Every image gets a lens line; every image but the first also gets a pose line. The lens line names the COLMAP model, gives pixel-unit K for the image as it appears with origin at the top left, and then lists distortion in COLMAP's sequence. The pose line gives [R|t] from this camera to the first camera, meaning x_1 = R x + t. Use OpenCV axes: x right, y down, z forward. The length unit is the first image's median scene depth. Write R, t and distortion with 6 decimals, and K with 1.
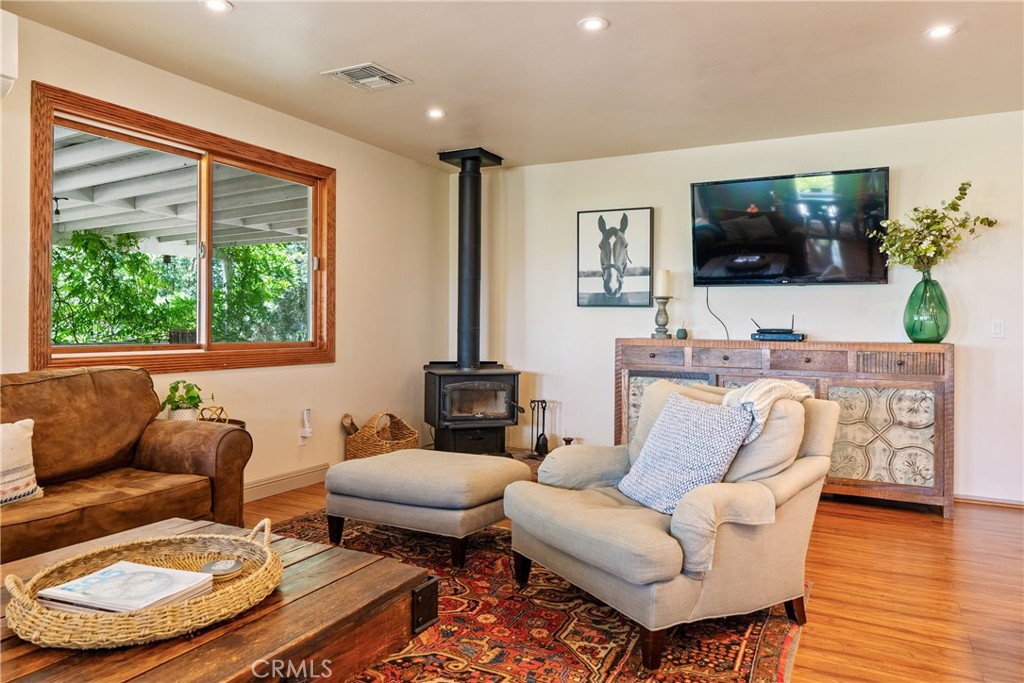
lens RADIAL K [[704.9, 0, 510.4], [0, 704.9, 324.5], [0, 0, 1]] dist [0.039563, -0.000455]
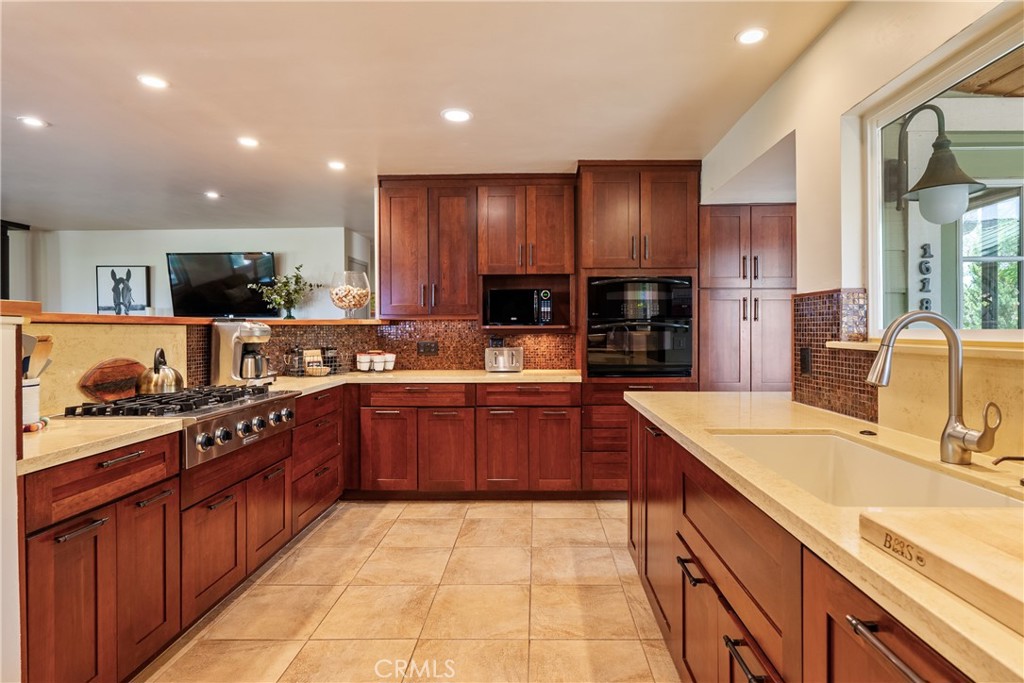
lens RADIAL K [[528.0, 0, 532.1], [0, 528.0, 330.3], [0, 0, 1]] dist [-0.005284, -0.000430]
pose [[0.902328, -0.012093, 0.430879, 0.458050], [0.012450, 0.999921, 0.001992, -0.016951], [-0.430869, 0.003567, 0.902407, -0.396431]]
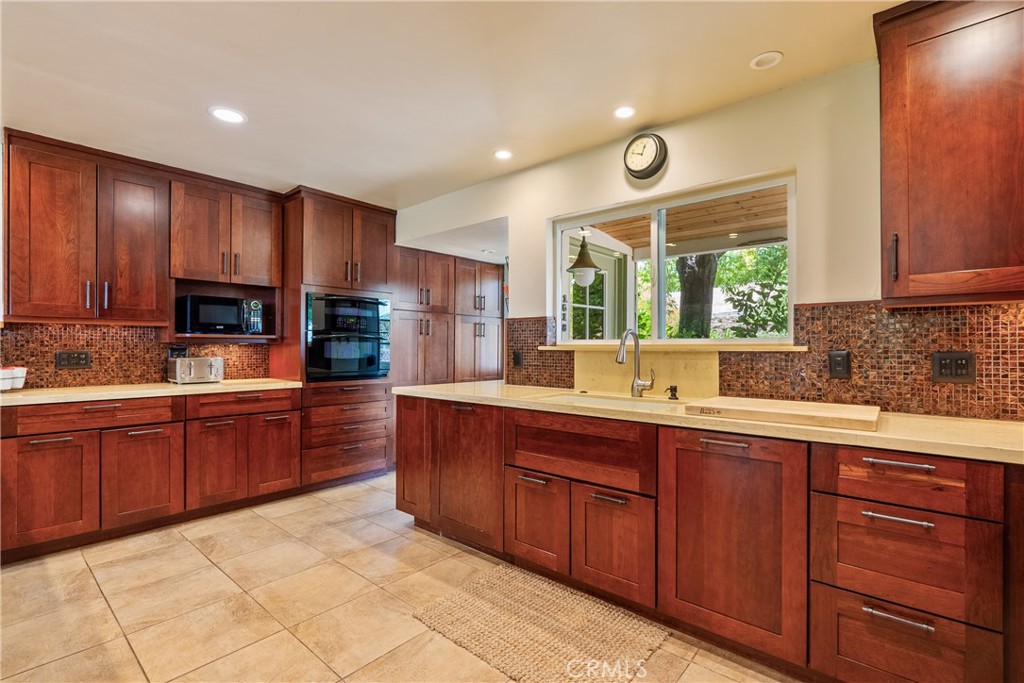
lens RADIAL K [[467.7, 0, 513.9], [0, 467.7, 346.1], [0, 0, 1]] dist [-0.000545, 0.000344]
pose [[0.262585, -0.004789, 0.964897, 0.247953], [0.001177, 0.999989, 0.004643, -0.008941], [-0.964908, -0.000084, 0.262587, -0.273875]]
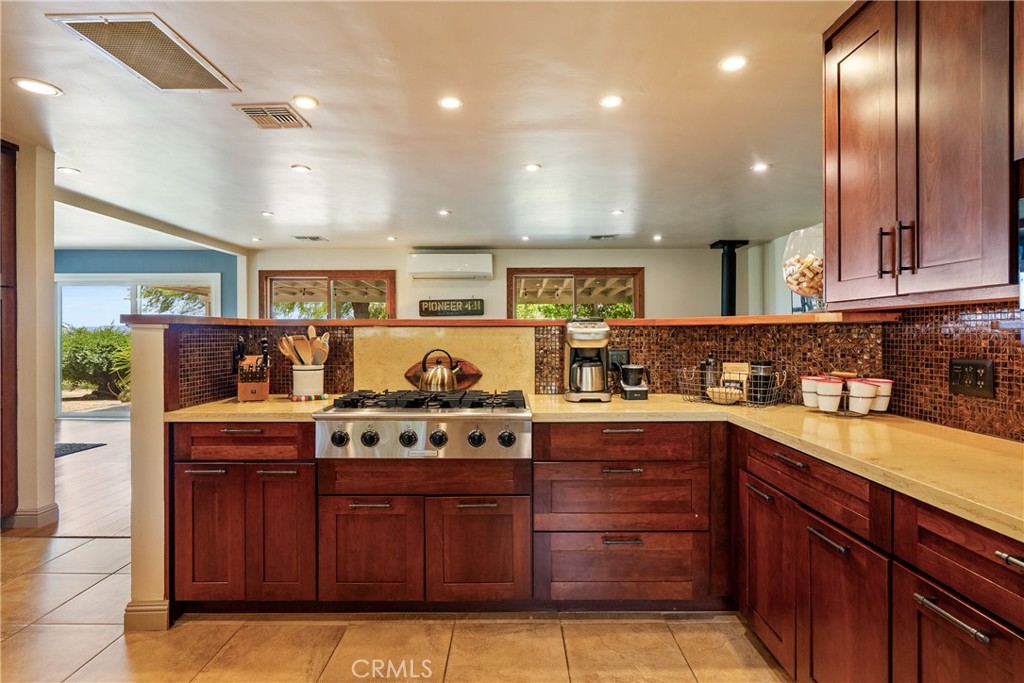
lens RADIAL K [[502.5, 0, 512.6], [0, 502.5, 333.6], [0, 0, 1]] dist [-0.003145, -0.000381]
pose [[0.443143, -0.005833, -0.896432, 0.813875], [0.000633, 0.999981, -0.006194, -0.015890], [0.896451, 0.002178, 0.443138, 0.005300]]
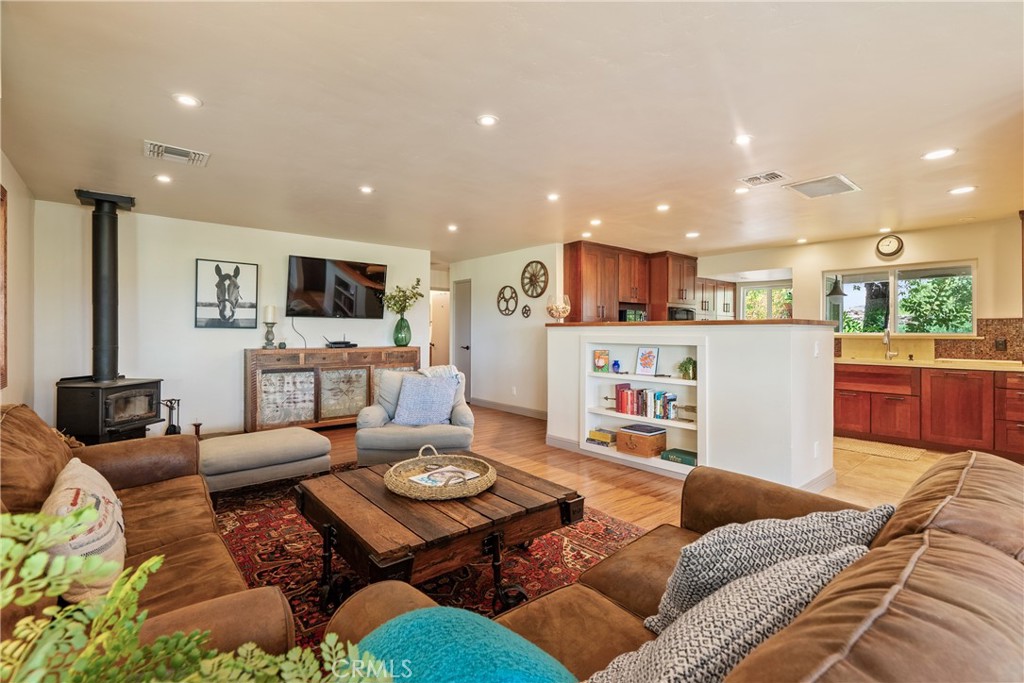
lens RADIAL K [[462.5, 0, 514.6], [0, 462.5, 329.3], [0, 0, 1]] dist [-0.001171, 0.000324]
pose [[0.396365, 0.000477, 0.918093, -0.504611], [0.001012, 0.999999, -0.000957, -0.021605], [-0.918092, 0.001308, 0.396365, 0.077262]]
